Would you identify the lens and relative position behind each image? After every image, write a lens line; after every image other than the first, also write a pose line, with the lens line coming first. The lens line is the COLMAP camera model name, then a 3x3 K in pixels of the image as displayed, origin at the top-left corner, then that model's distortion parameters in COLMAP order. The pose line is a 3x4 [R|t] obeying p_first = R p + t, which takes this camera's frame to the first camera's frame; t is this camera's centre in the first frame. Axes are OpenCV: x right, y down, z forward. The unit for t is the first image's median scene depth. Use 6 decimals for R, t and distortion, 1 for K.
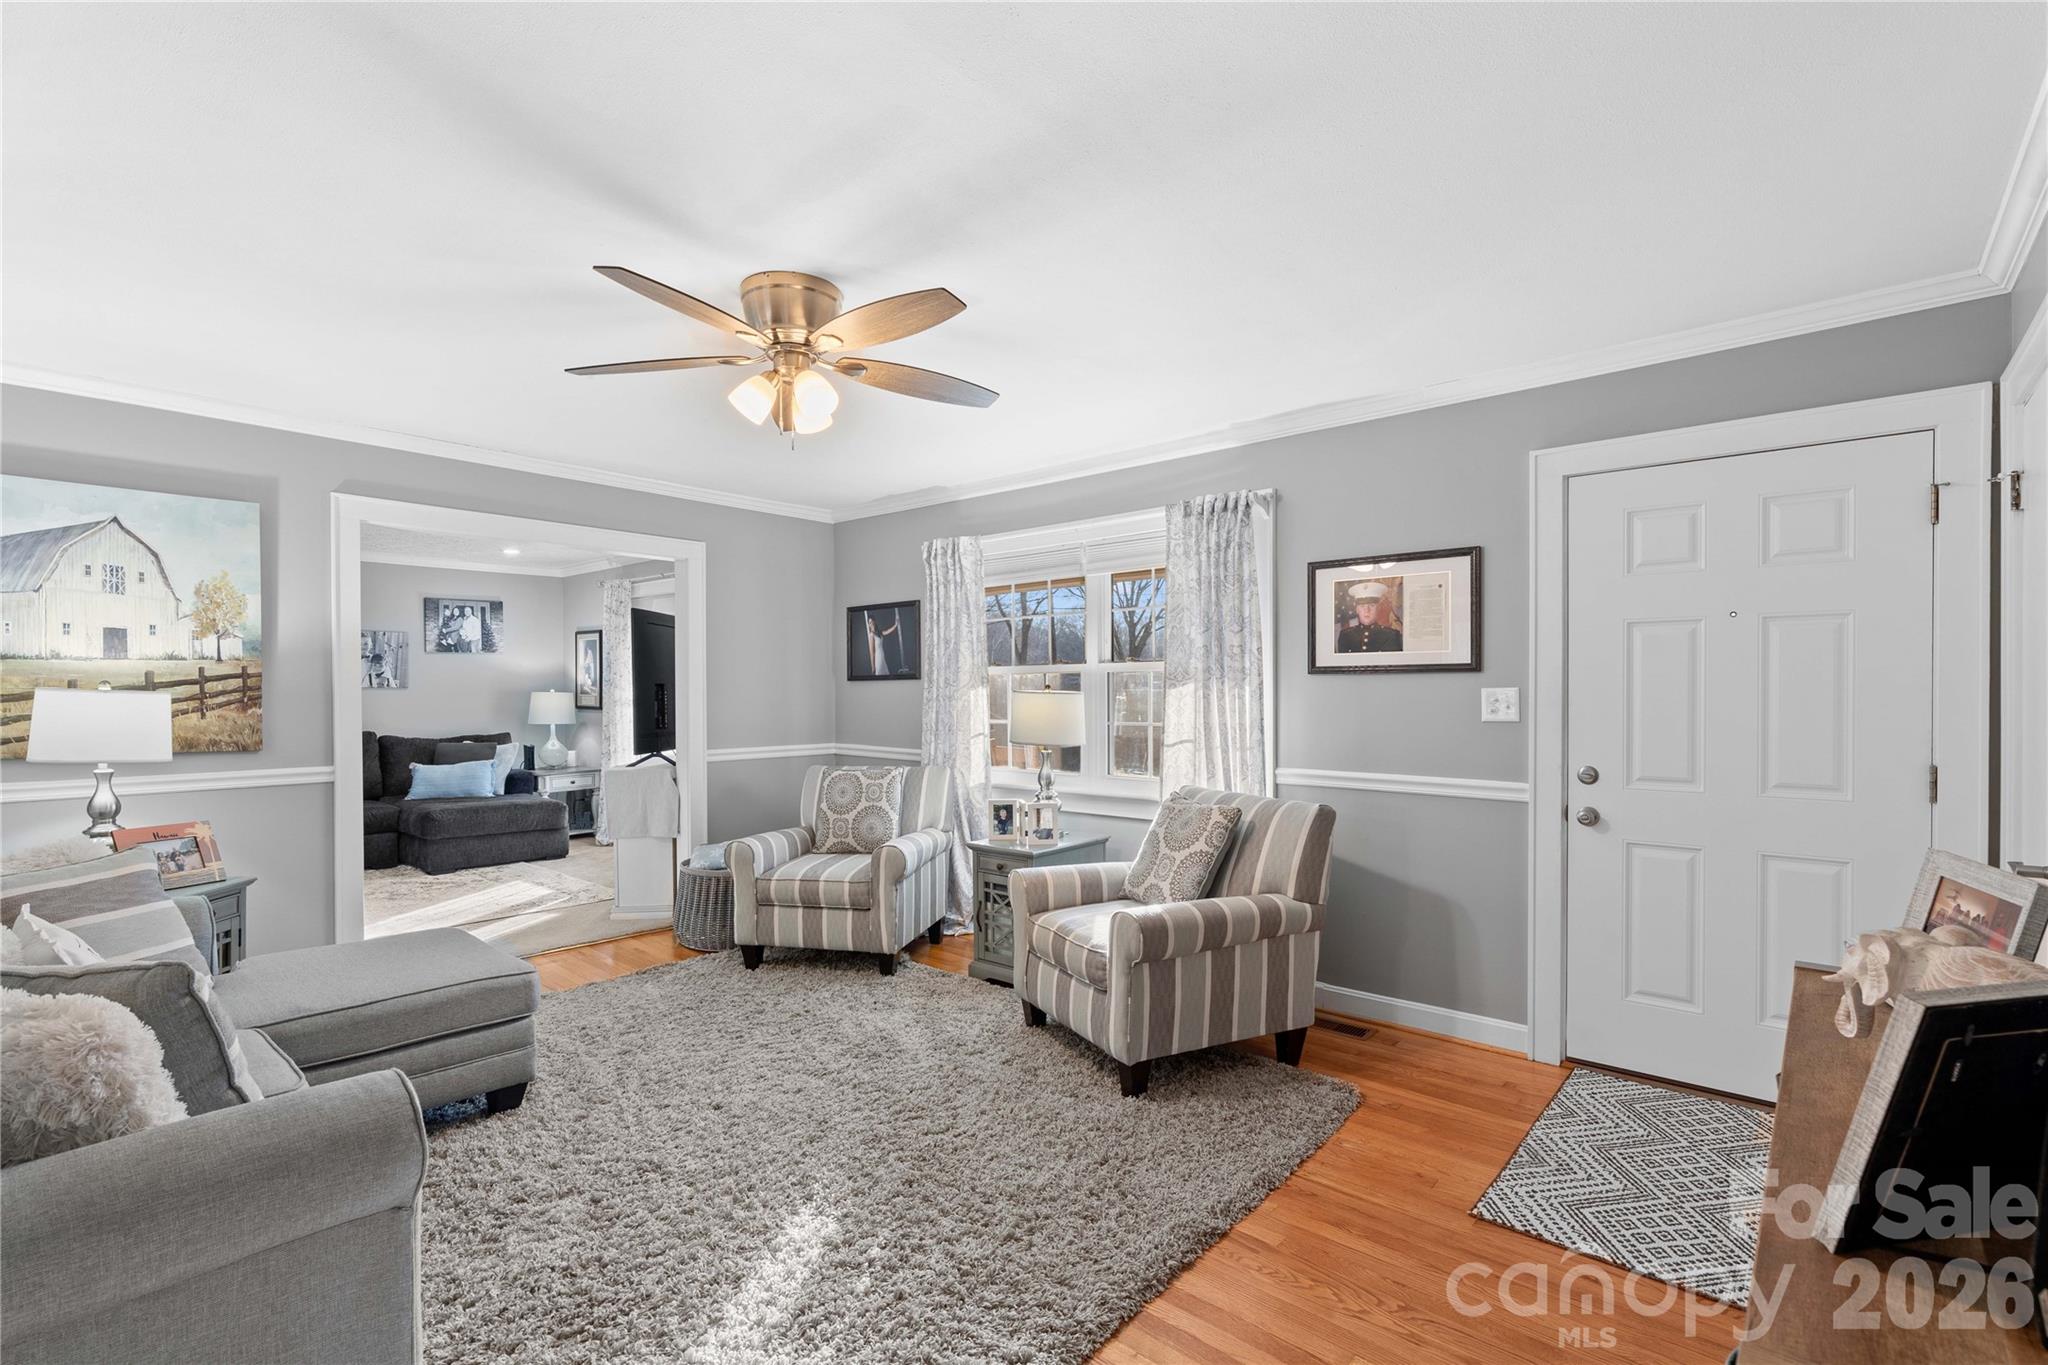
lens RADIAL K [[943.9, 0, 1012.5], [0, 943.9, 688.2], [0, 0, 1]] dist [-0.005004, 0.000681]
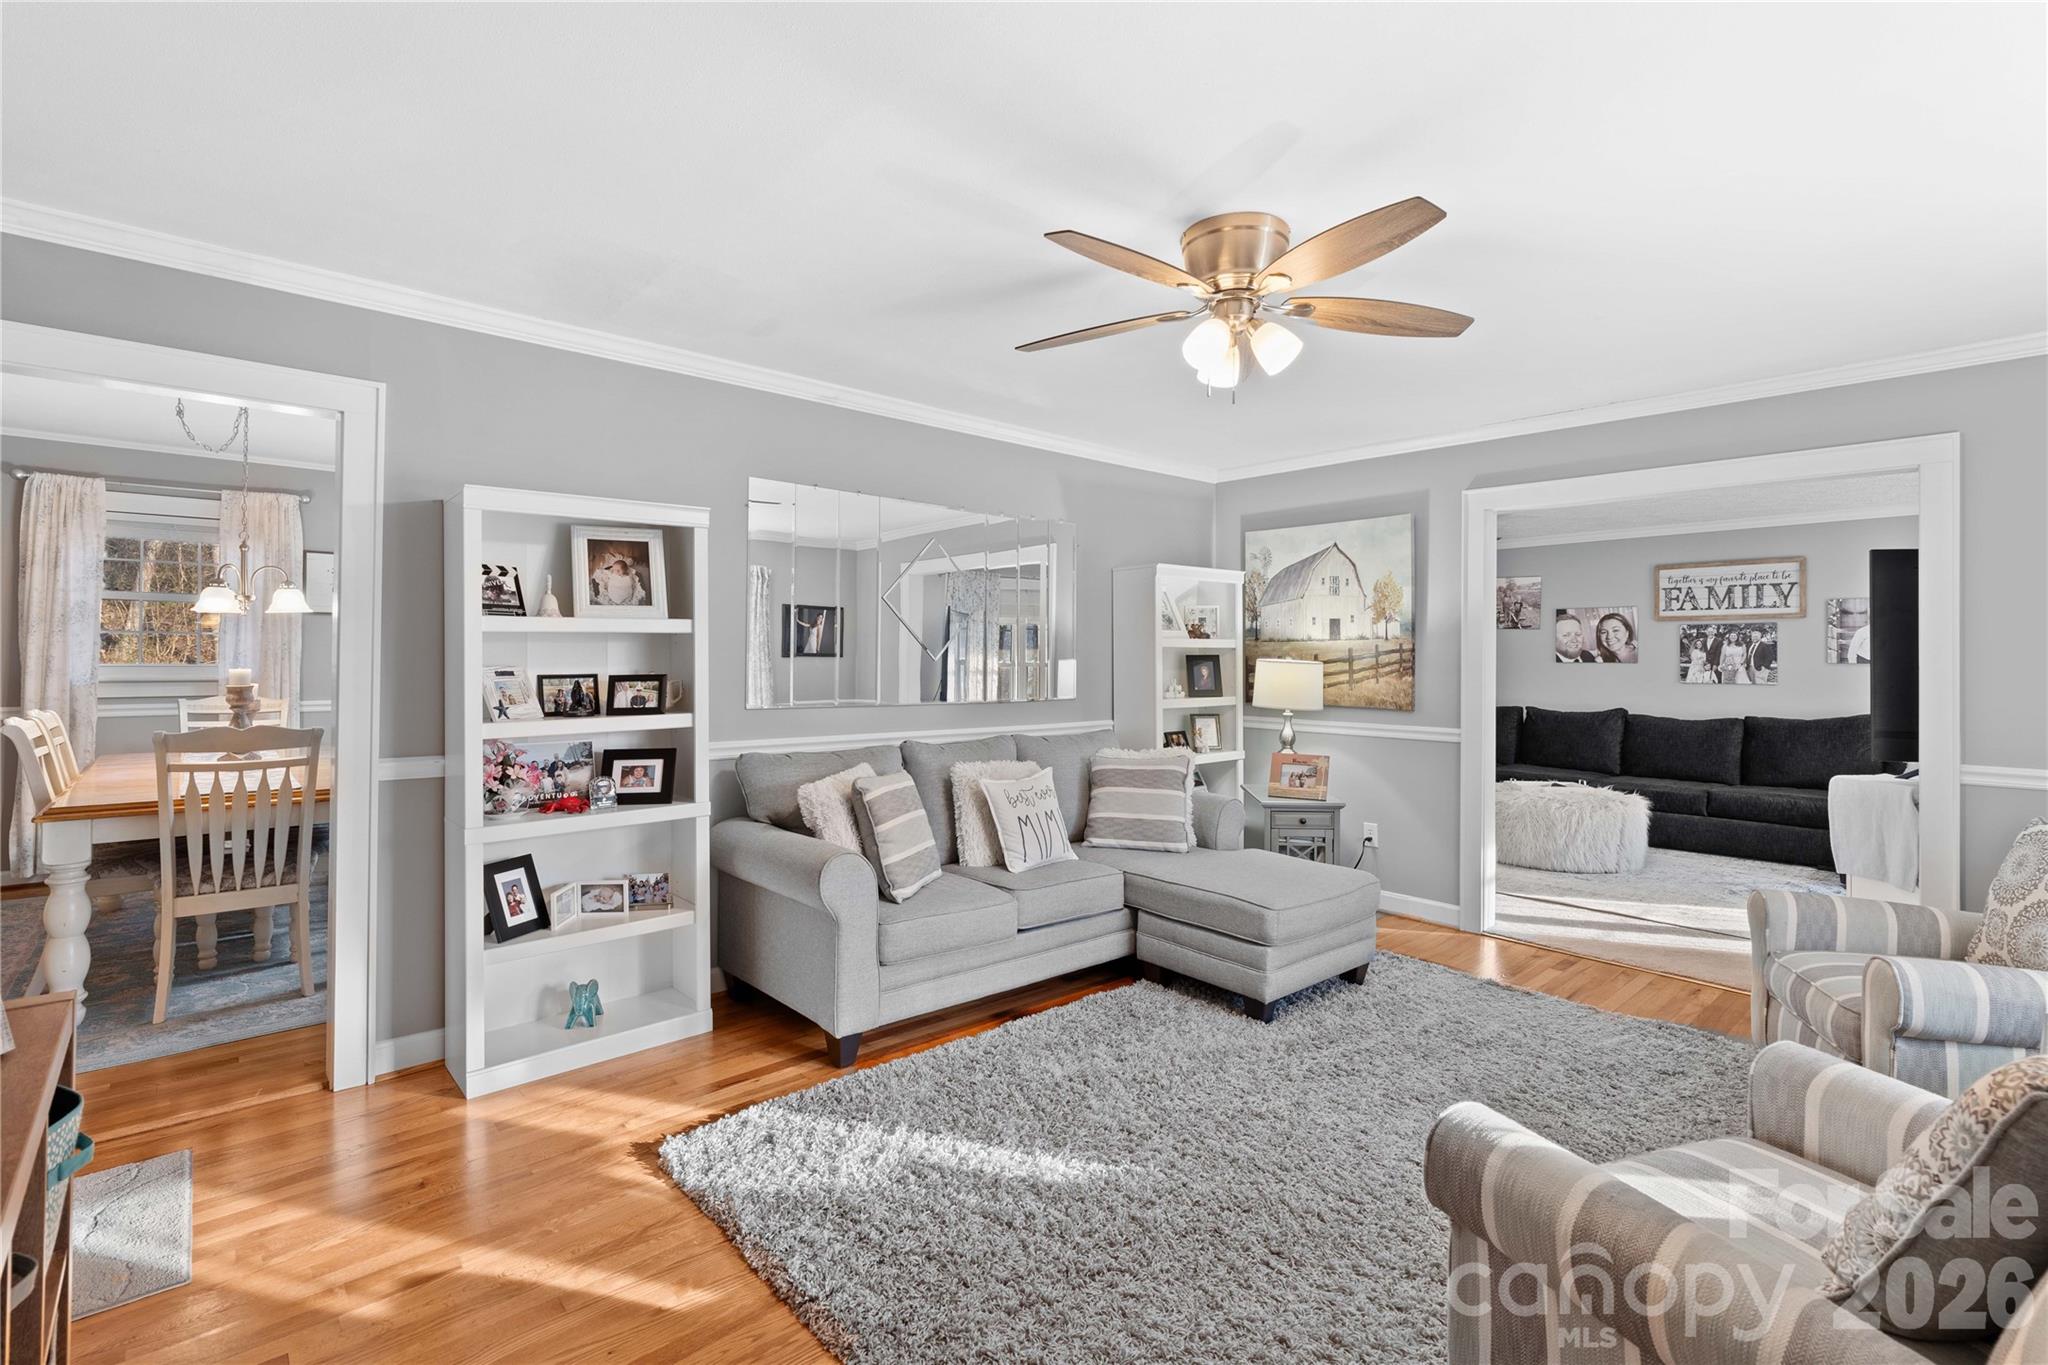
lens RADIAL K [[943.9, 0, 1034.4], [0, 943.9, 647.0], [0, 0, 1]] dist [-0.005004, 0.000681]
pose [[-0.113299, -0.007799, -0.993530, 0.519227], [-0.003361, 0.999966, -0.007466, -0.007226], [0.993555, 0.002493, -0.113321, 0.661678]]
